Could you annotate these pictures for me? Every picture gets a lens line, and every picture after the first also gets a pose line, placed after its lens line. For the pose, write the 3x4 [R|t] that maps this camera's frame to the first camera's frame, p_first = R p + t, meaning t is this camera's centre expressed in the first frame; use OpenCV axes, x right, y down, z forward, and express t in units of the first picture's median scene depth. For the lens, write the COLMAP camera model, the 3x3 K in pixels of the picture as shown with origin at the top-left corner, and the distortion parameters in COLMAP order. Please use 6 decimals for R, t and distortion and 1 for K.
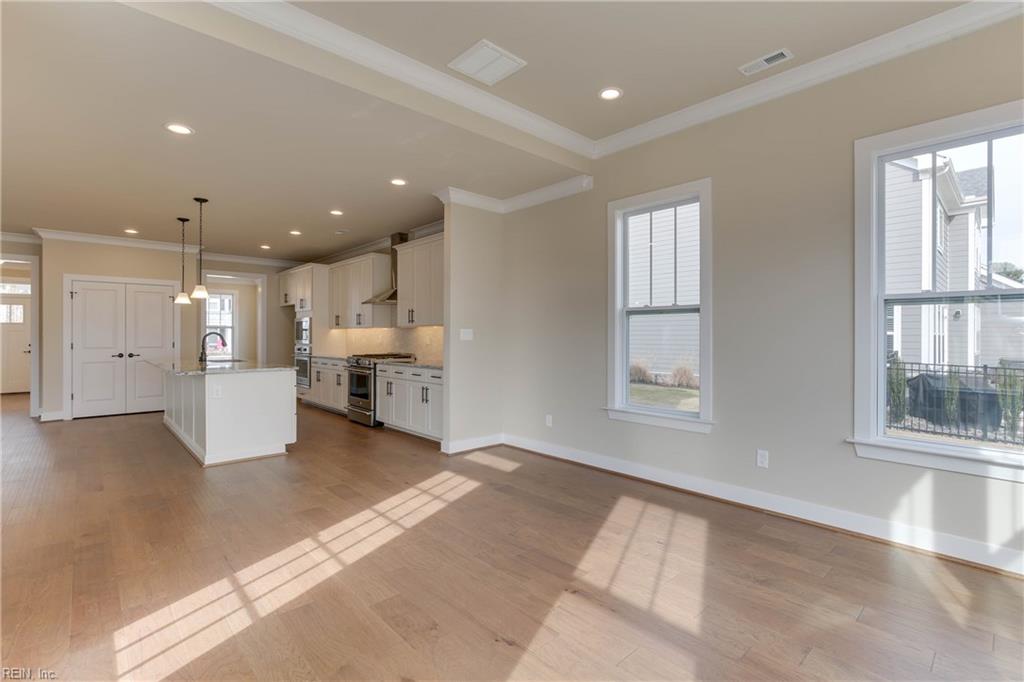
lens RADIAL K [[479.3, 0, 521.8], [0, 479.3, 336.4], [0, 0, 1]] dist [-0.002809, 0.001526]
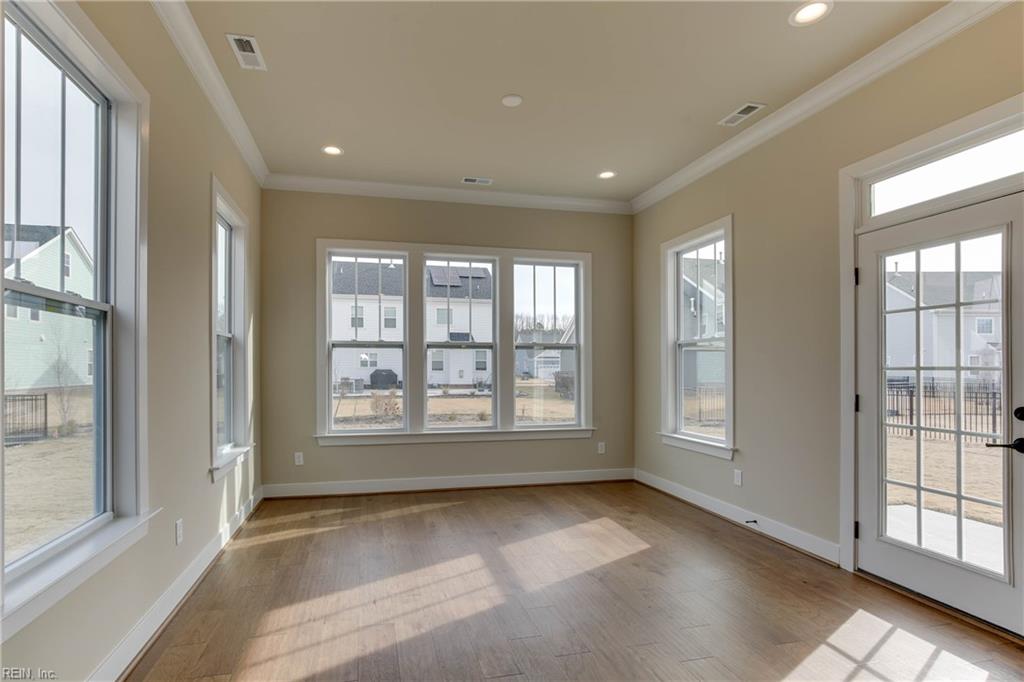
lens RADIAL K [[479.3, 0, 475.3], [0, 479.3, 369.5], [0, 0, 1]] dist [-0.002809, 0.001526]
pose [[-0.860708, -0.004062, 0.509082, -0.278252], [-0.001562, 0.999985, 0.005336, -0.001173], [-0.509096, 0.003798, -0.860701, 1.478548]]
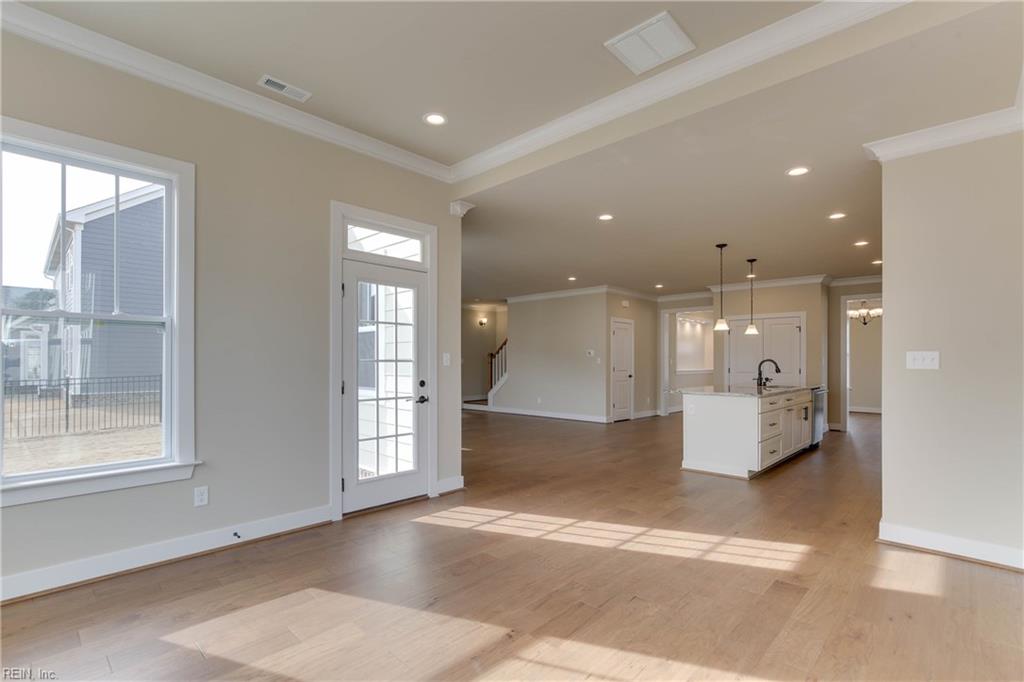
lens RADIAL K [[479.3, 0, 507.0], [0, 479.3, 360.1], [0, 0, 1]] dist [-0.002809, 0.001526]
pose [[0.047418, -0.004332, -0.998866, 0.751215], [-0.004463, 0.999980, -0.004548, 0.002170], [0.998865, 0.004673, 0.047398, 0.684491]]
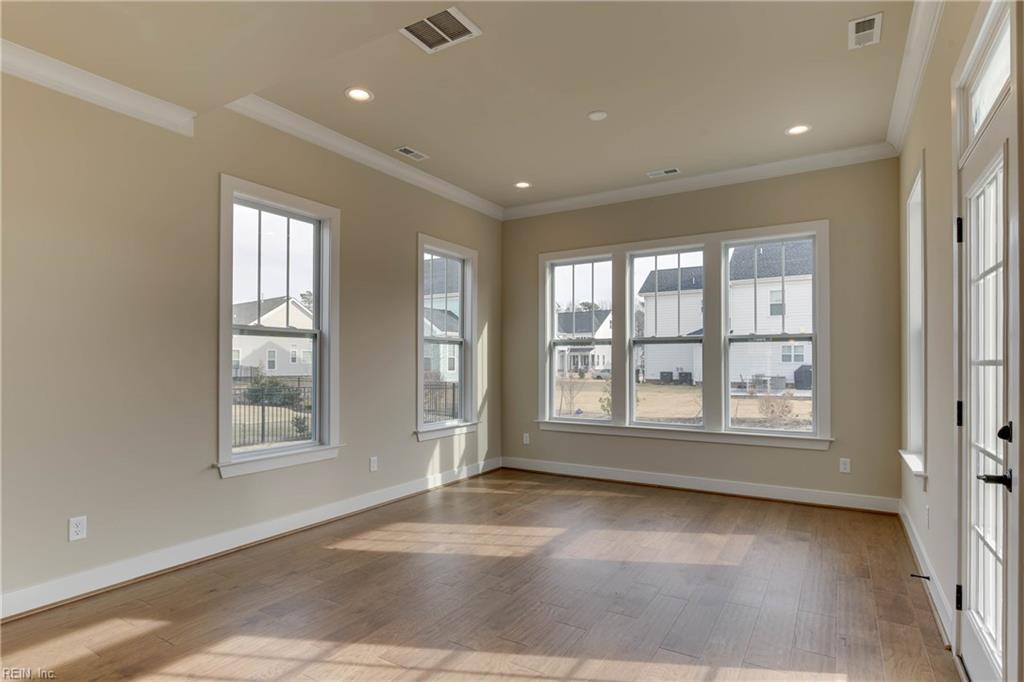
lens RADIAL K [[533.4, 0, 526.7], [0, 533.4, 358.5], [0, 0, 1]] dist [-0.004104, 0.000330]
pose [[-0.292958, 0.008269, 0.956090, -0.939346], [0.000289, 0.999963, -0.008560, 0.001167], [-0.956125, -0.002232, -0.292950, 1.076605]]
